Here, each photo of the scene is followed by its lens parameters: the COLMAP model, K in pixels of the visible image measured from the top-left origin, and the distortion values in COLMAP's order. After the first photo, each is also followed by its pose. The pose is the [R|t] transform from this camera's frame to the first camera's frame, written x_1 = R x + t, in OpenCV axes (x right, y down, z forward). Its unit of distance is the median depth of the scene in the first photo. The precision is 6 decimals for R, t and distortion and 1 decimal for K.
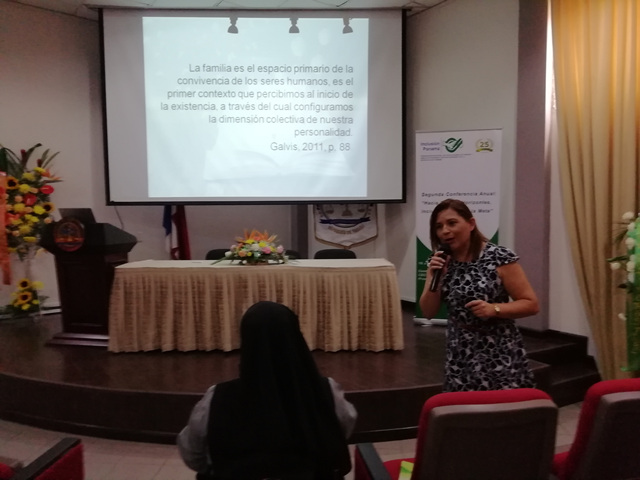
lens RADIAL K [[453.6, 0, 320.0], [0, 453.6, 240.0], [0, 0, 1]] dist [0.000621, 0.001986]
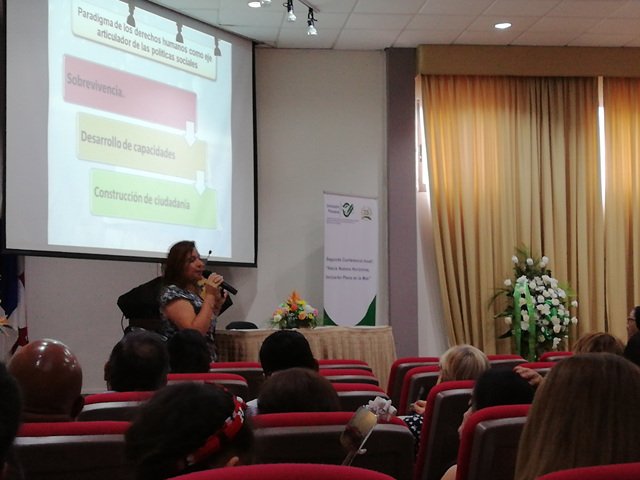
lens RADIAL K [[1230.6, 0, 320.0], [0, 1230.6, 240.0], [0, 0, 1]] dist [0.011187, 0.029277]
pose [[0.490352, 0.058637, 0.869549, -2.658276], [0.050012, 0.994197, -0.095245, 0.136321], [-0.870088, 0.090191, 0.484574, -0.295356]]
